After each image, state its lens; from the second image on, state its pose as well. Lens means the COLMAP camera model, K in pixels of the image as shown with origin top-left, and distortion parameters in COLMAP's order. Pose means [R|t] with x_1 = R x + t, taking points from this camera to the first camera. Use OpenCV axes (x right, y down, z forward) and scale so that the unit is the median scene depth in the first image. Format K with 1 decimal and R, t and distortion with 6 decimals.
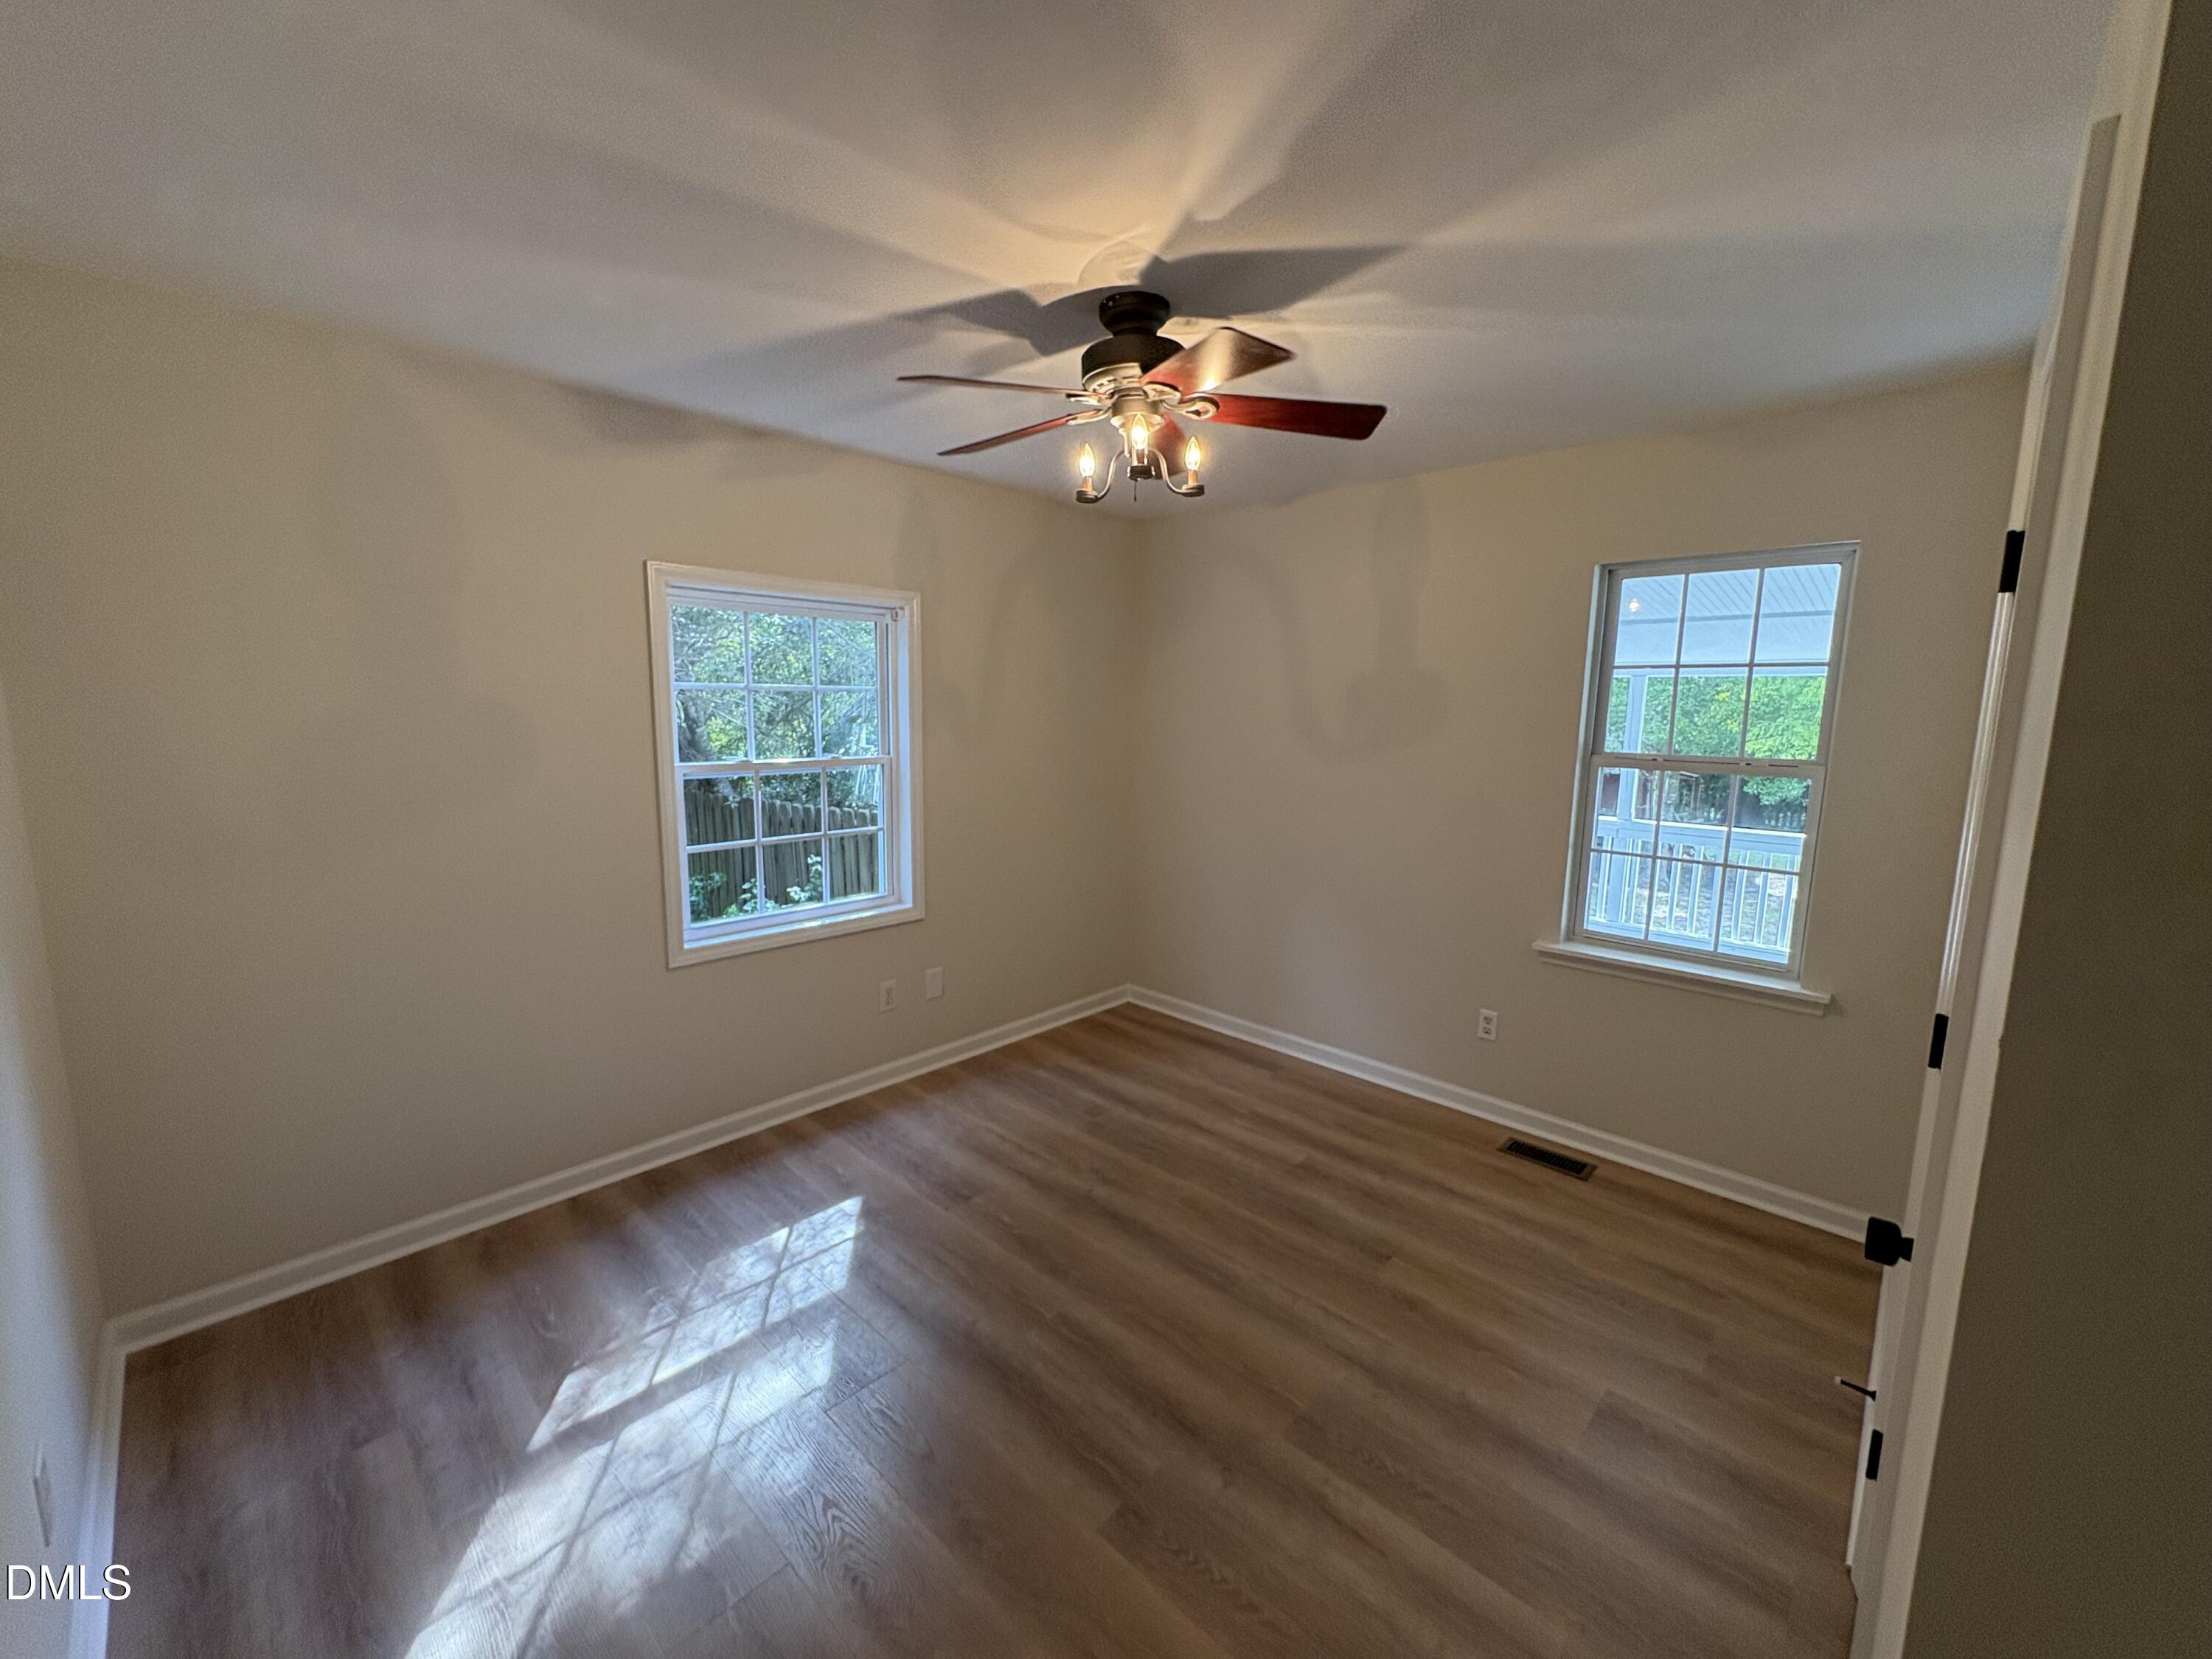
lens RADIAL K [[885.4, 0, 1103.0], [0, 885.4, 822.9], [0, 0, 1]] dist [0.000003, 0.000478]
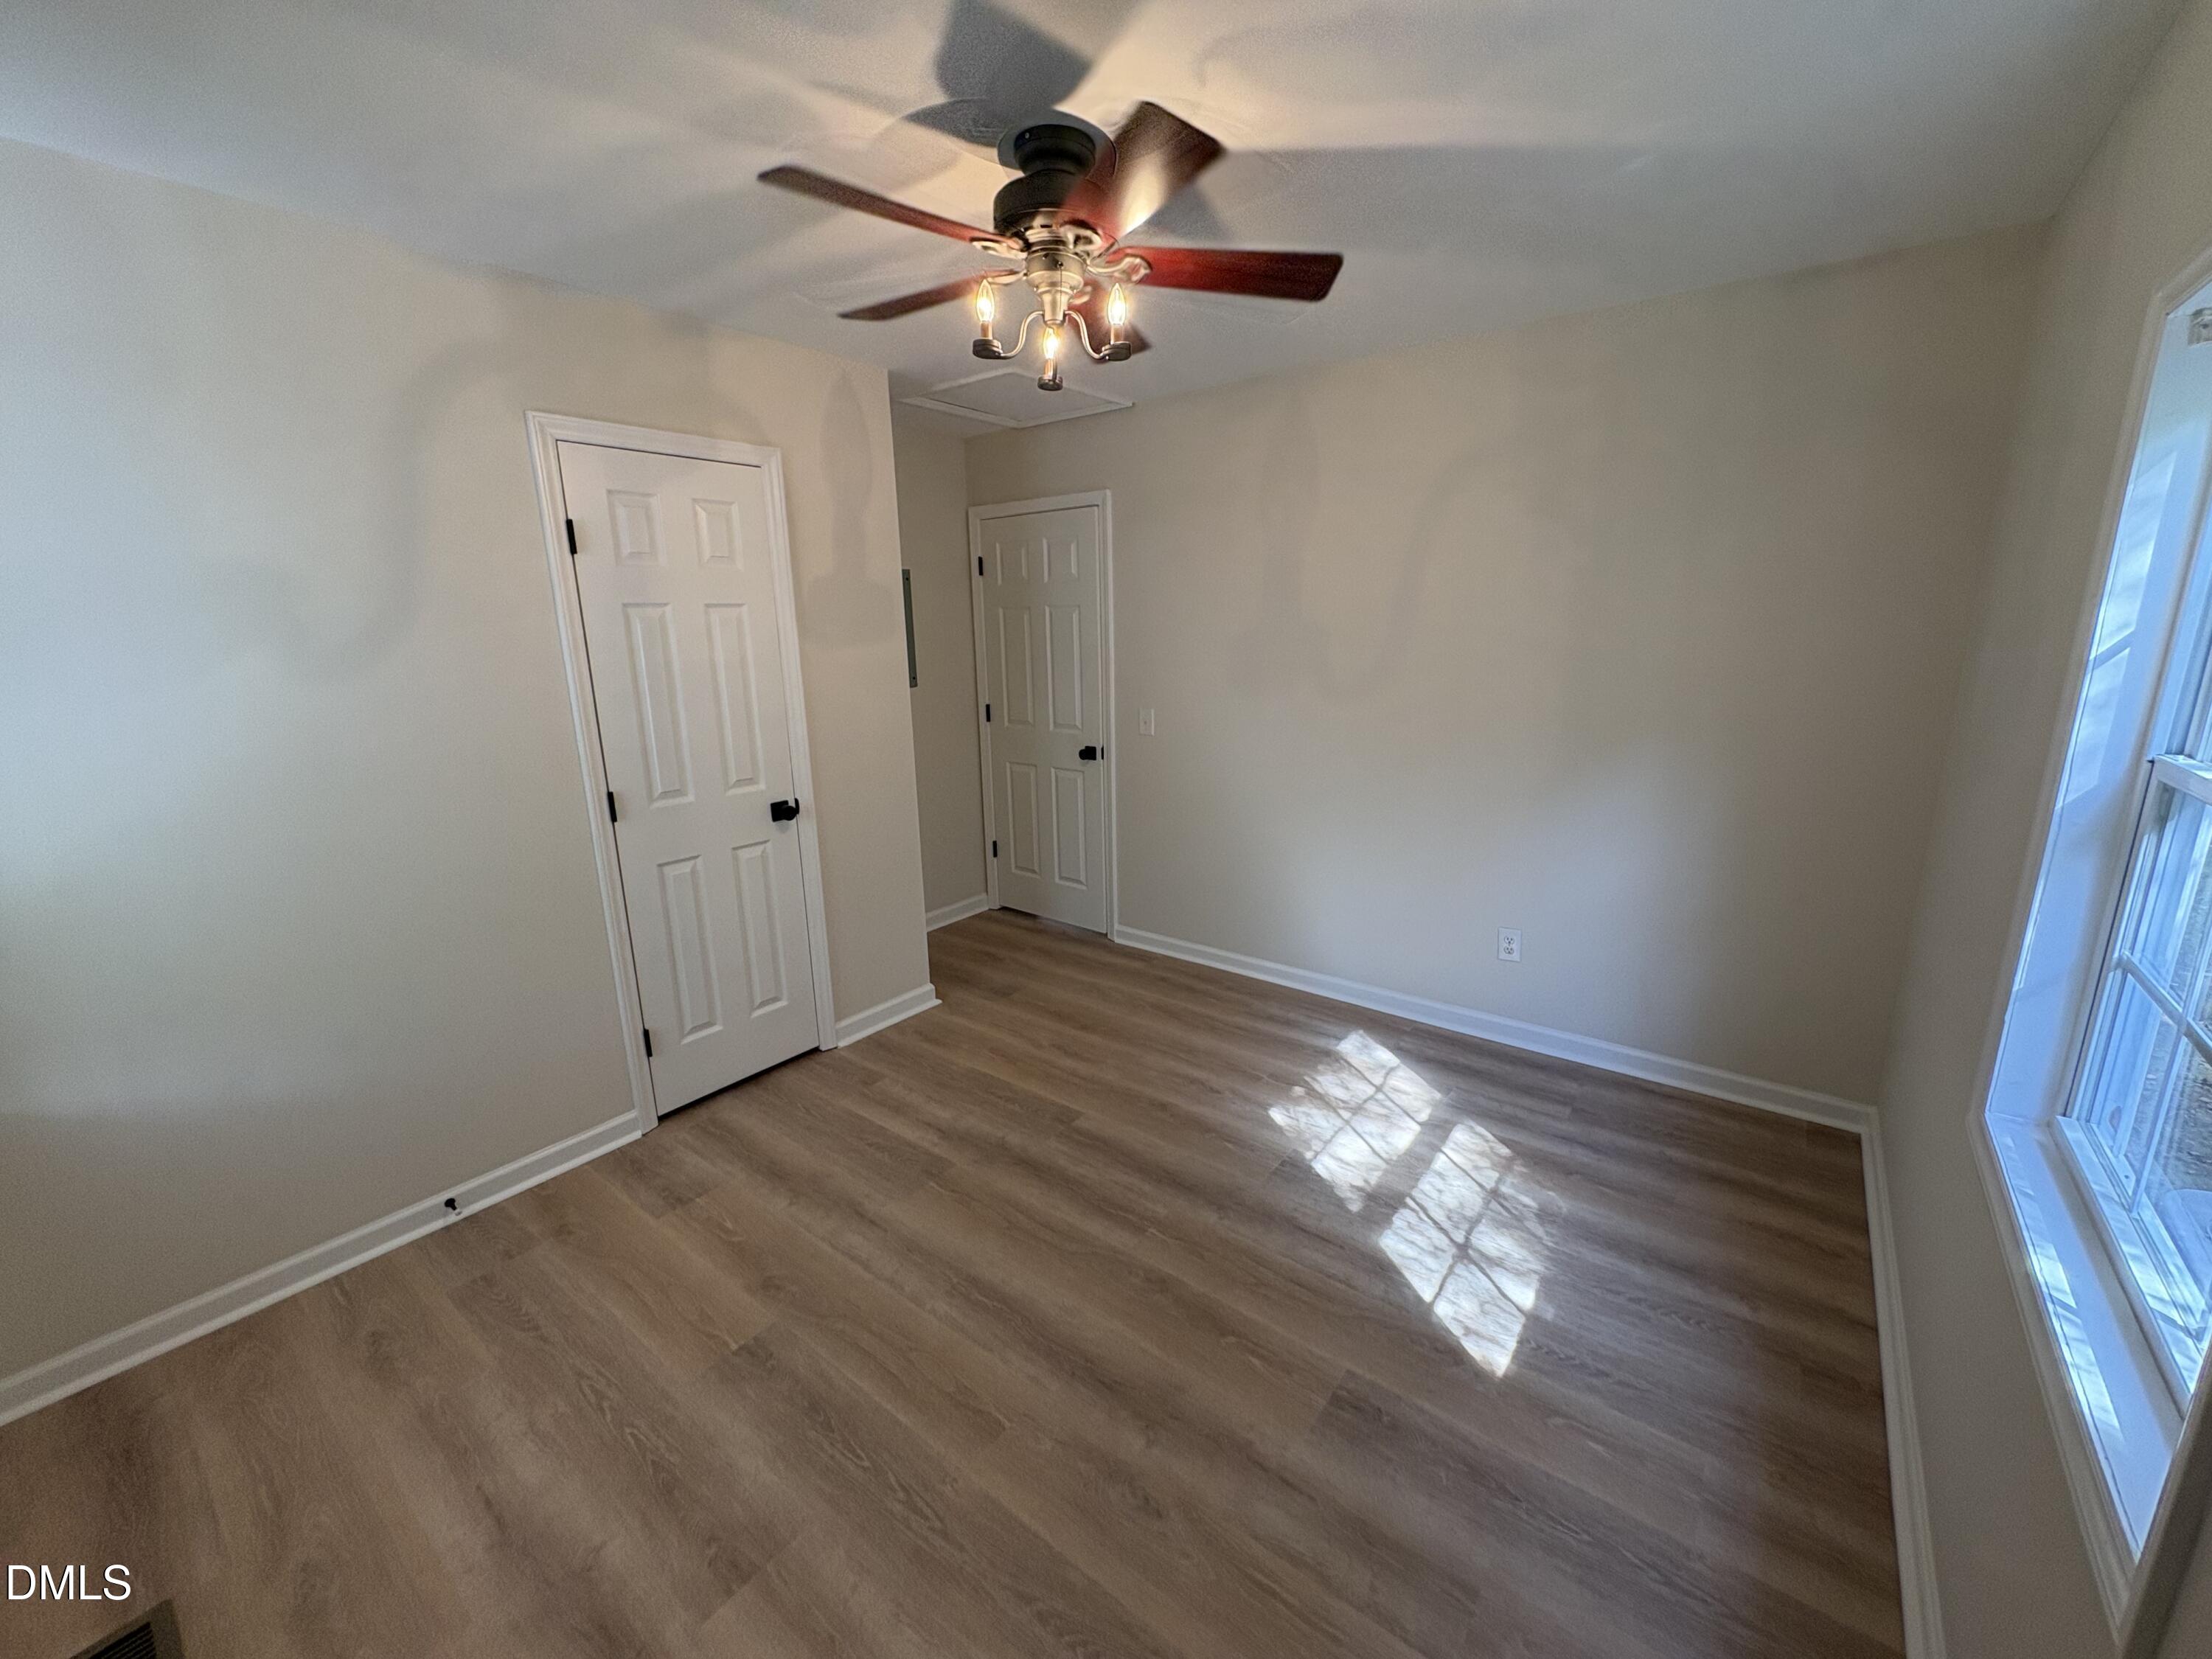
lens RADIAL K [[885.4, 0, 1107.6], [0, 885.4, 827.1], [0, 0, 1]] dist [0.000003, 0.000478]
pose [[-0.994279, 0.031302, -0.102128, 0.075409], [-0.007425, 0.933534, 0.358413, -0.225789], [0.106559, 0.357121, -0.927960, 1.691951]]
